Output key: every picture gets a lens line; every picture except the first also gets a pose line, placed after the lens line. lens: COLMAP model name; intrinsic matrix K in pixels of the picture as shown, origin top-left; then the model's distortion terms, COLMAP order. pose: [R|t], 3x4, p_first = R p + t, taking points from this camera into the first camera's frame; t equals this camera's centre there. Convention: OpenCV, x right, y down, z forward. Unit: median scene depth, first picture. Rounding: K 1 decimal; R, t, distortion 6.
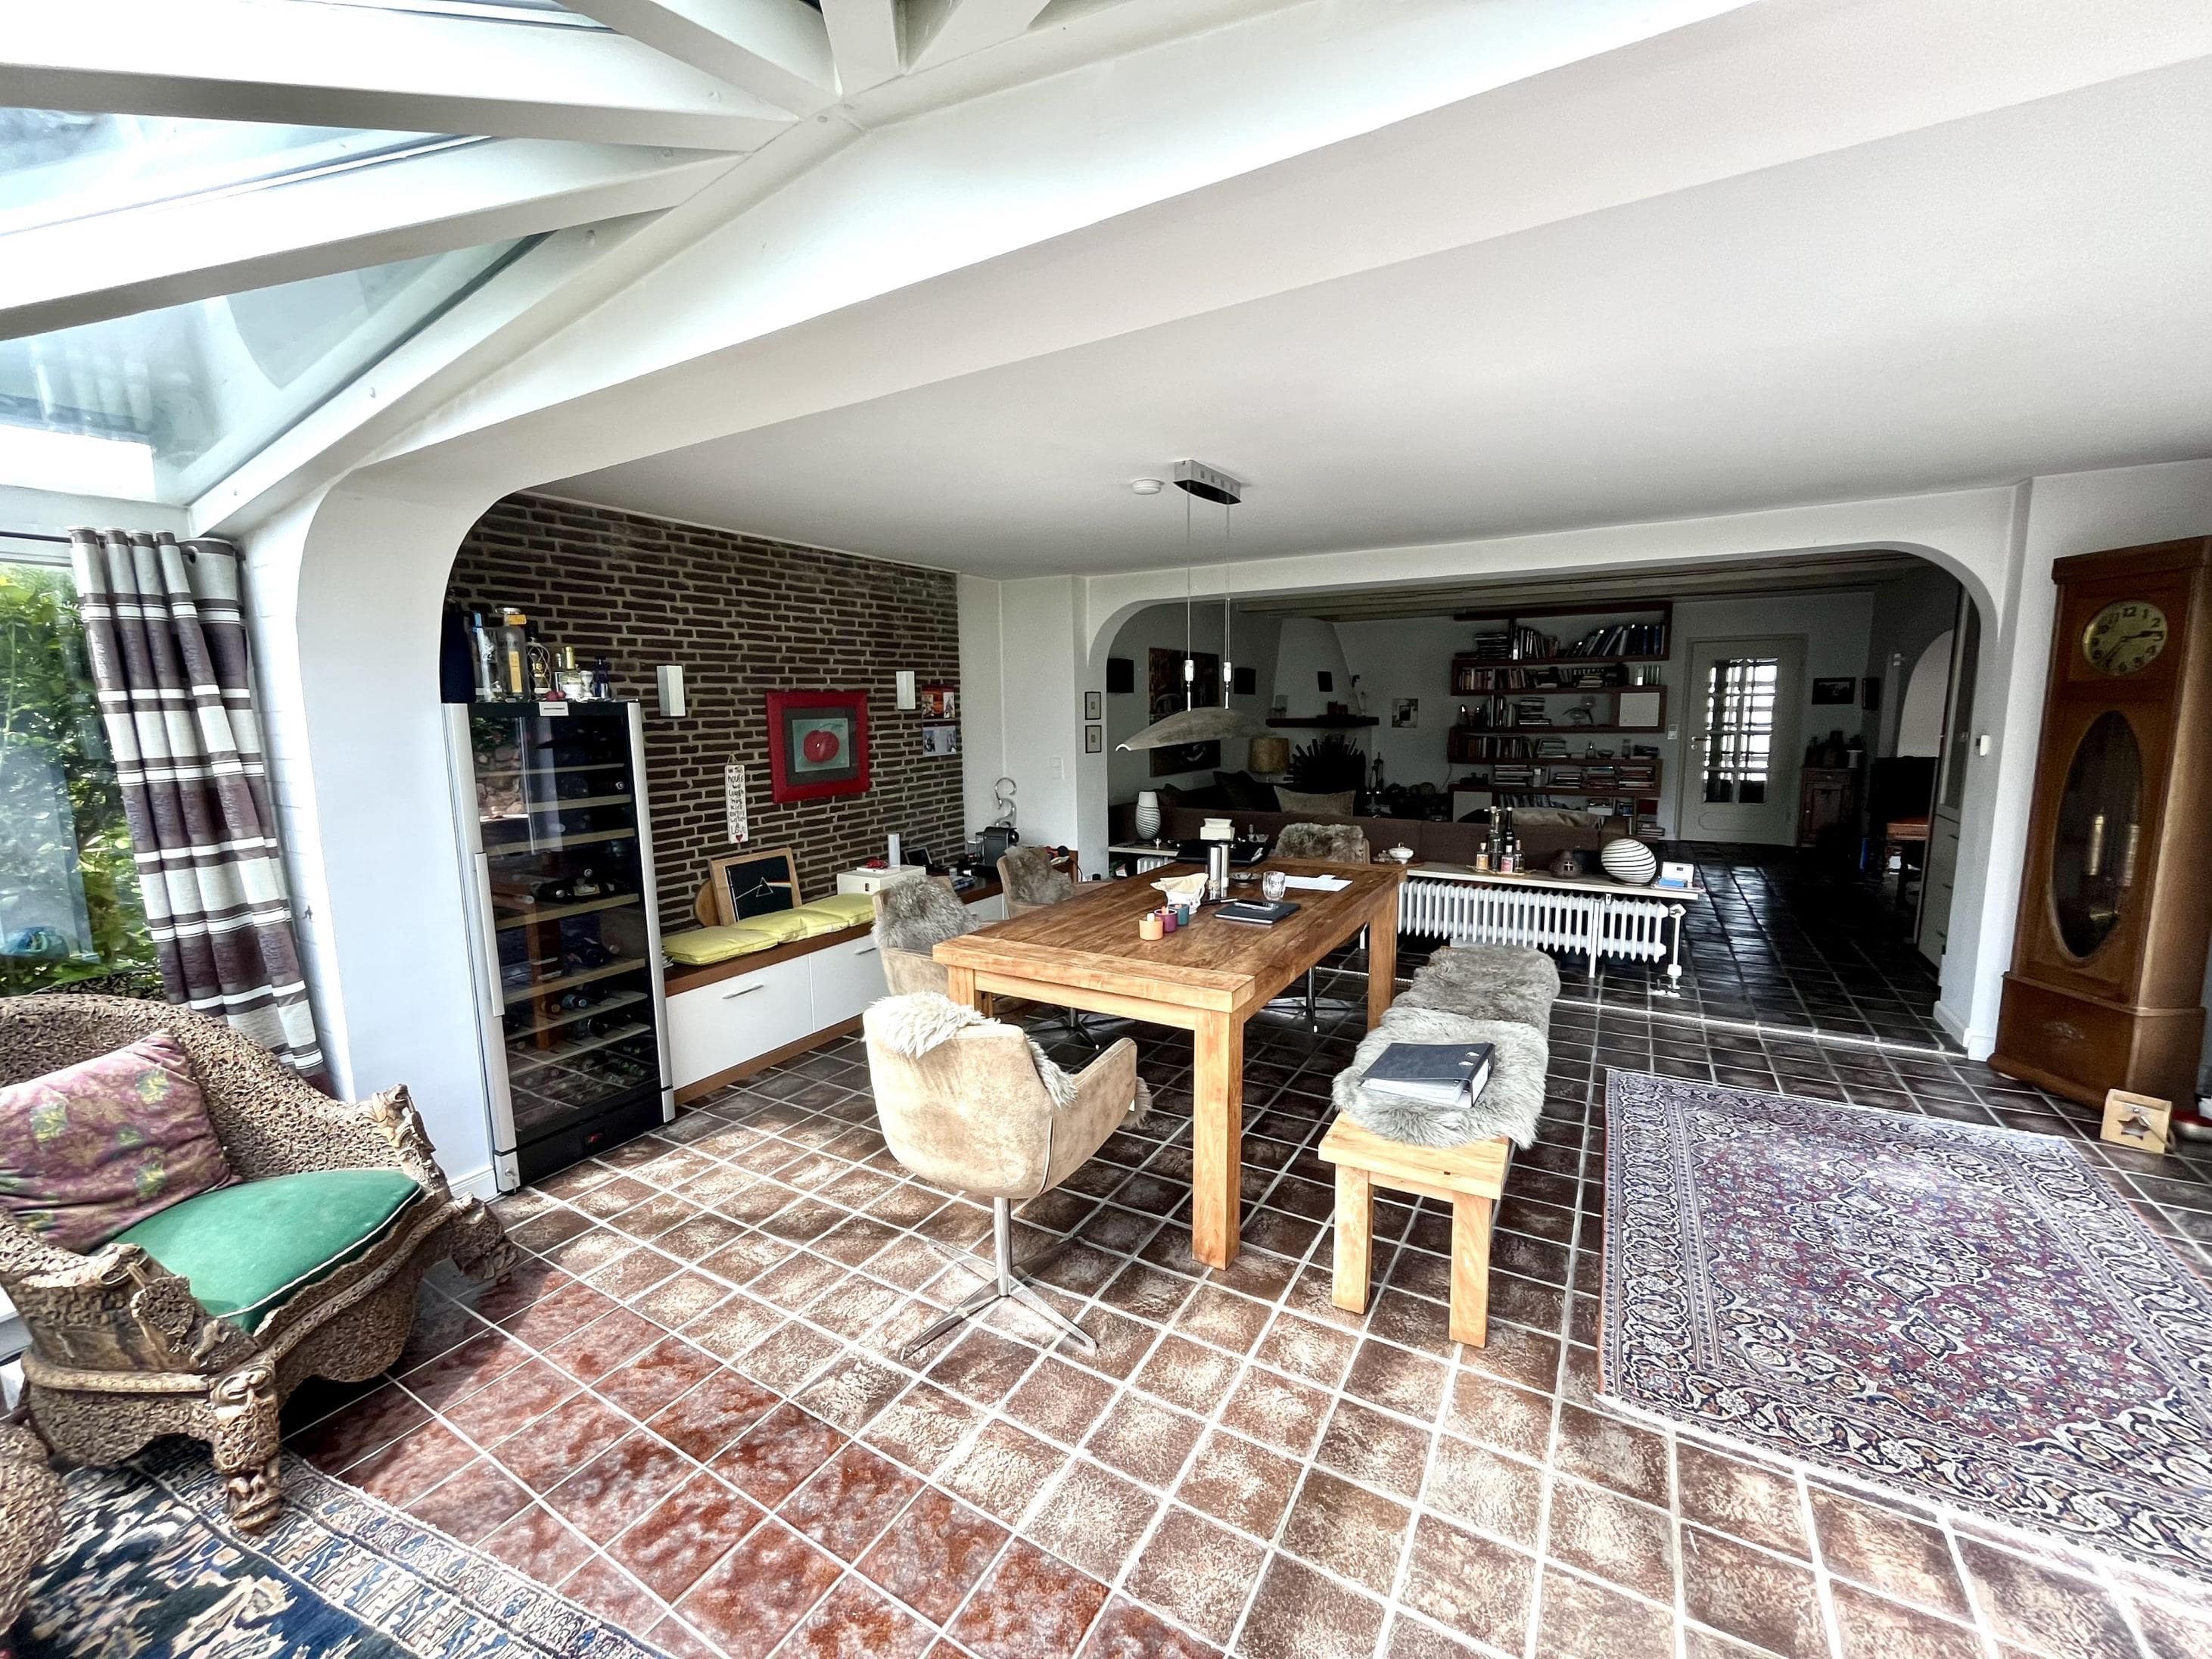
lens RADIAL K [[894.0, 0, 1106.0], [0, 894.0, 829.5], [0, 0, 1]] dist [-0.004122, -0.000518]
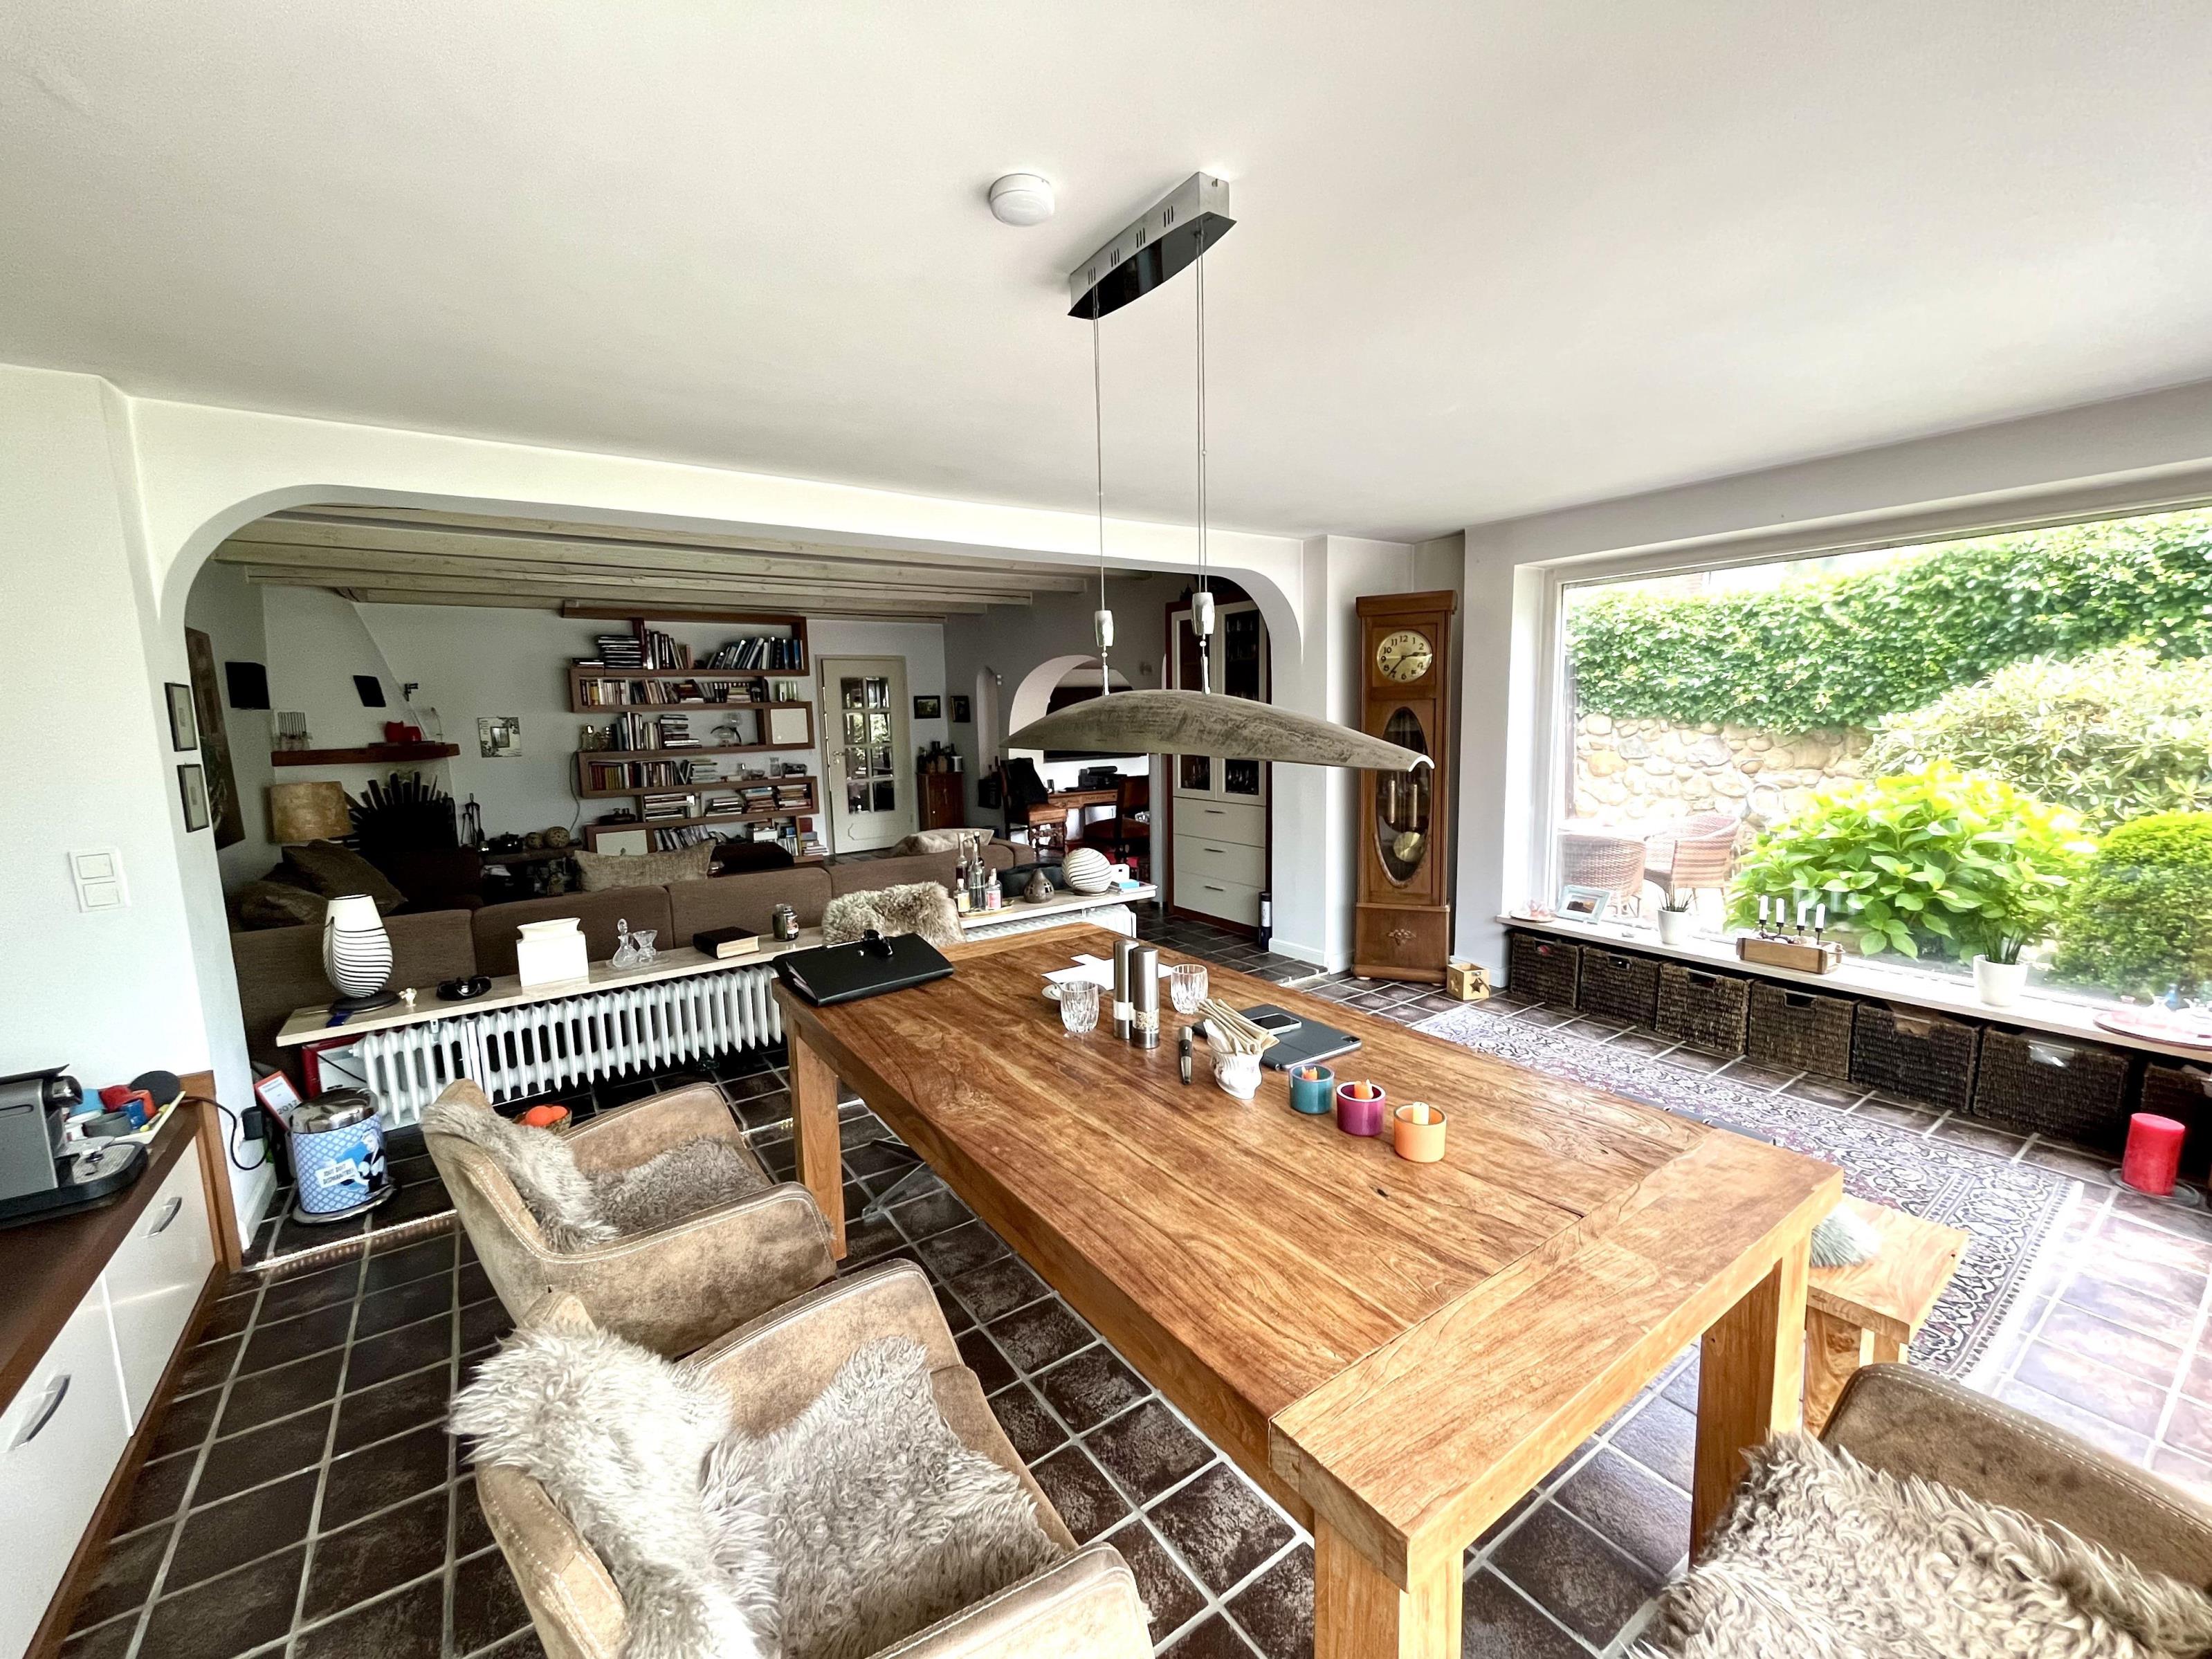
lens RADIAL K [[893.9, 0, 1106.0], [0, 893.9, 829.5], [0, 0, 1]] dist [-0.004122, -0.000518]
pose [[0.426385, -0.114943, 0.897209, -0.131436], [0.142913, 0.987996, 0.058657, -0.031095], [-0.893181, 0.103212, 0.437693, 0.277839]]
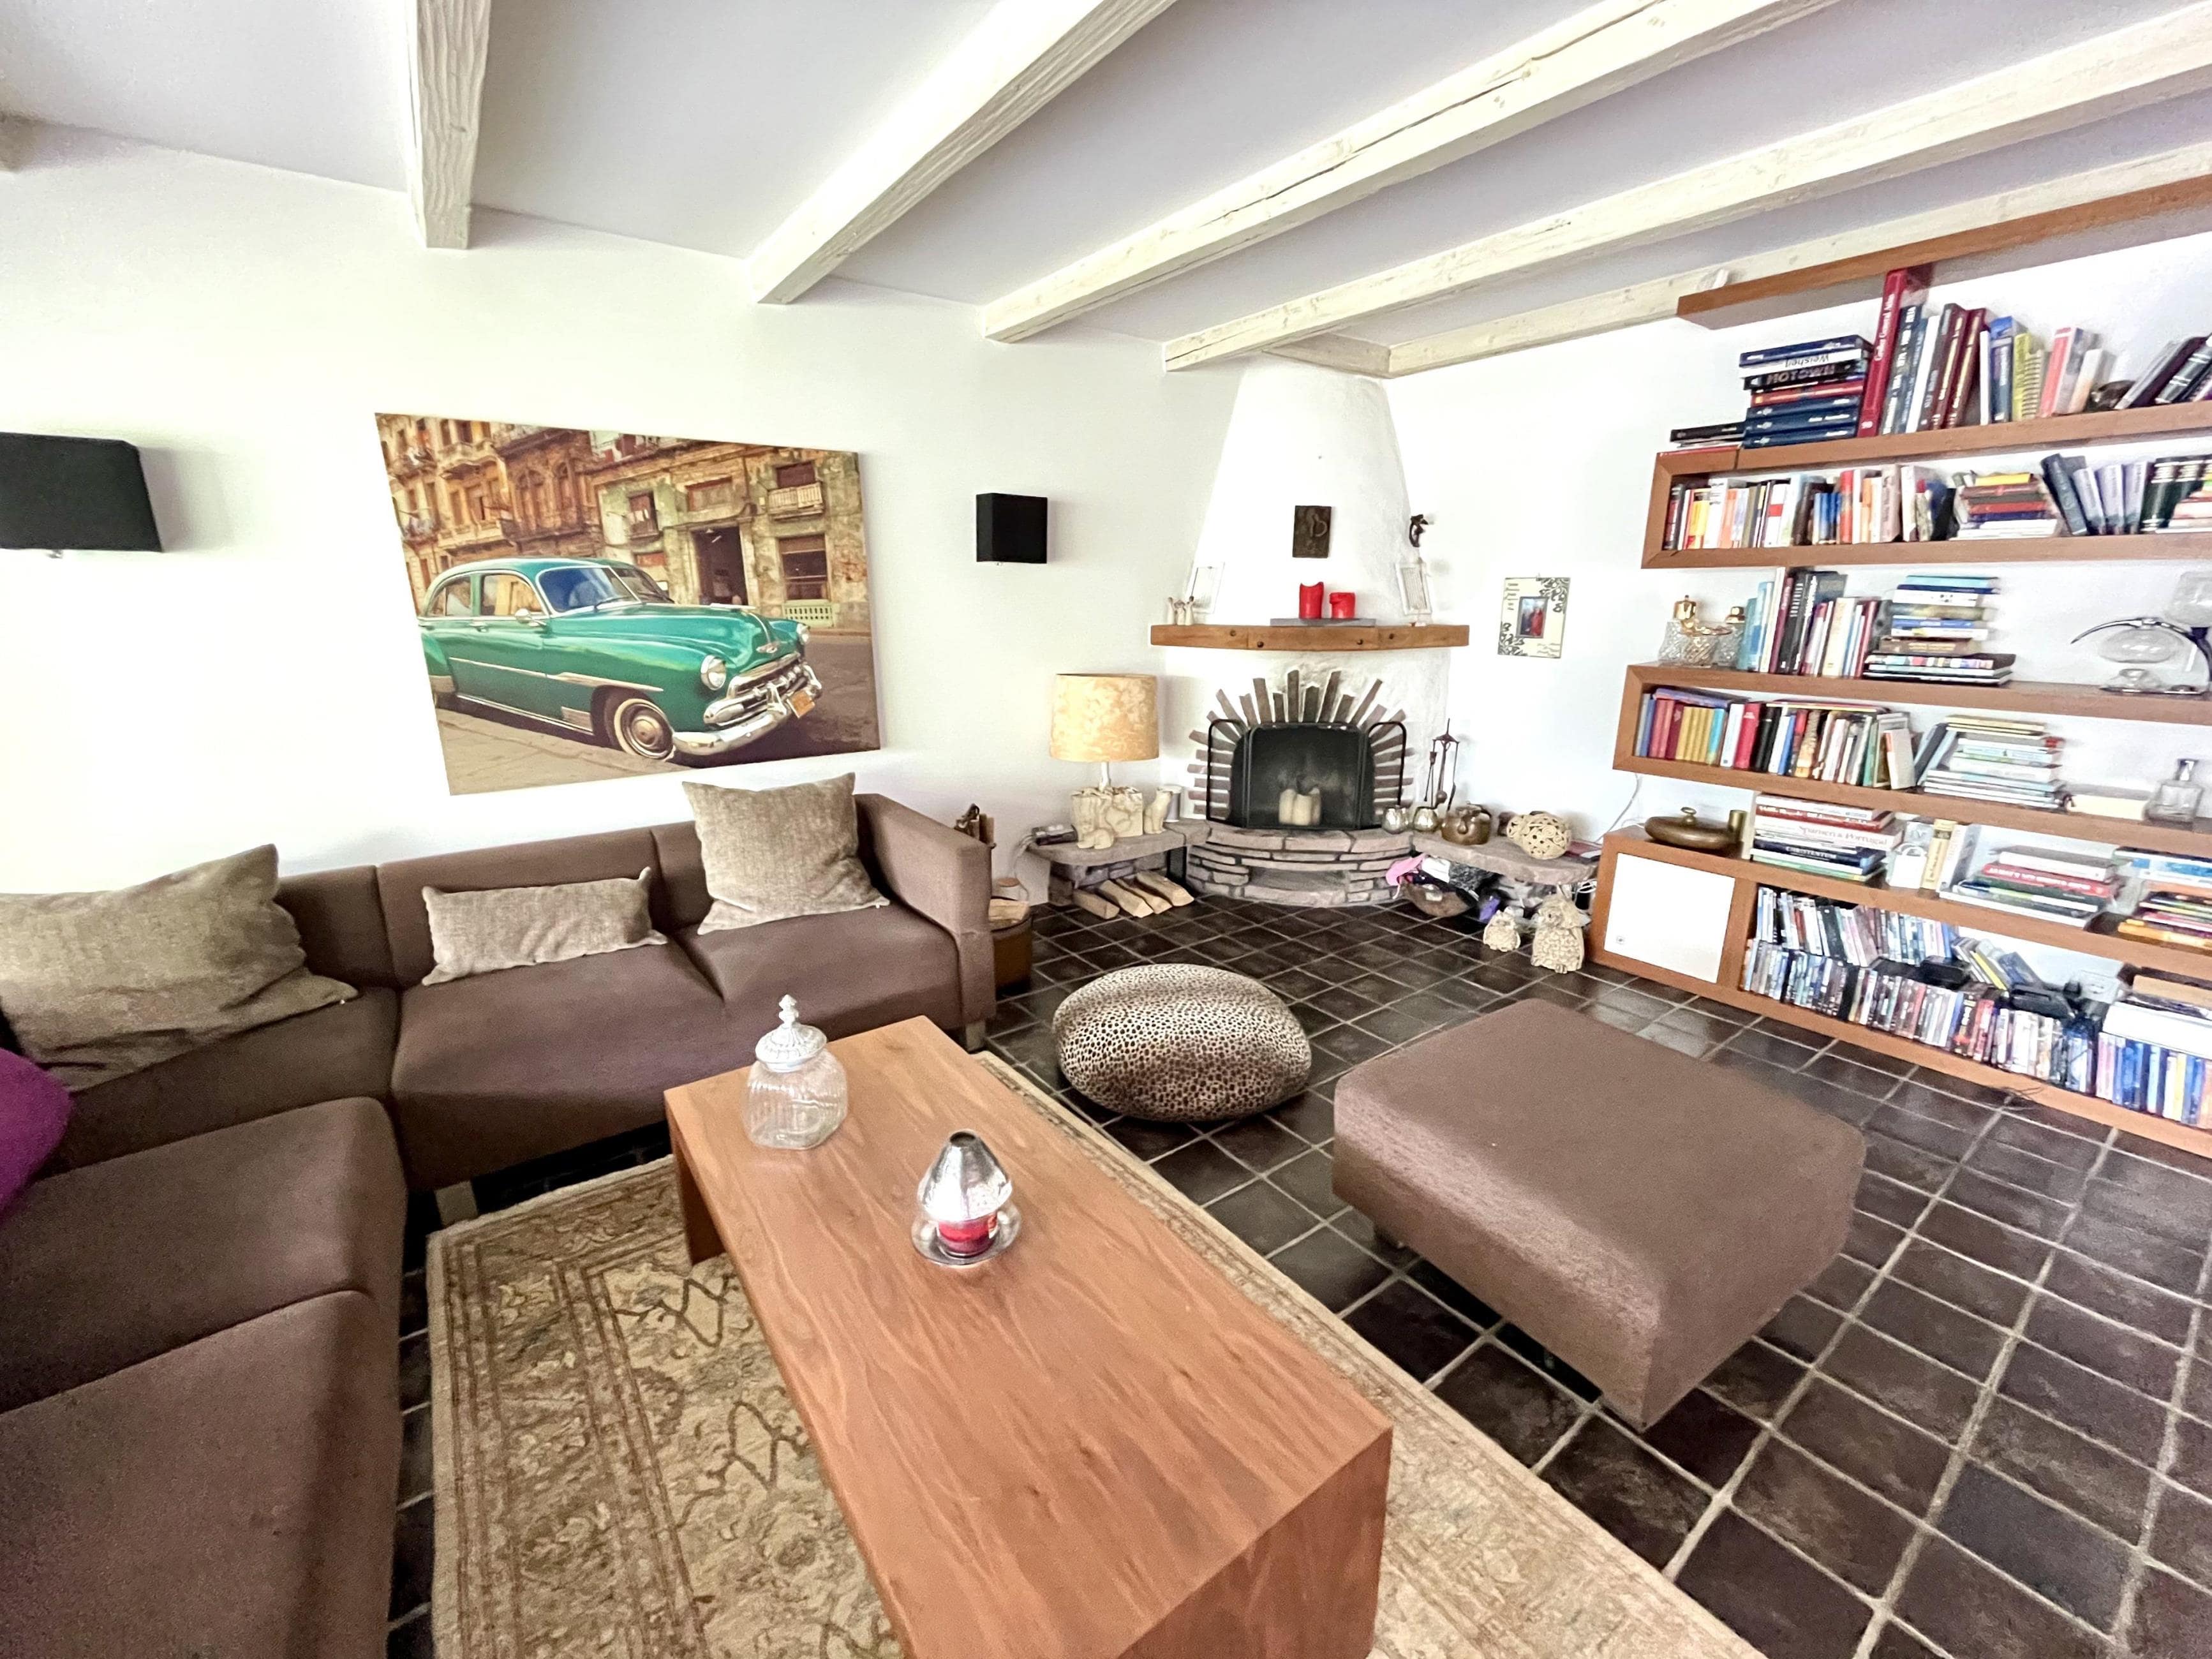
lens RADIAL K [[894.0, 0, 1106.0], [0, 894.0, 829.5], [0, 0, 1]] dist [-0.004122, -0.000518]
pose [[0.914793, 0.116390, -0.386791, 0.367239], [-0.064414, 0.987367, 0.144765, -0.096218], [0.398754, -0.107515, 0.910734, 0.654326]]
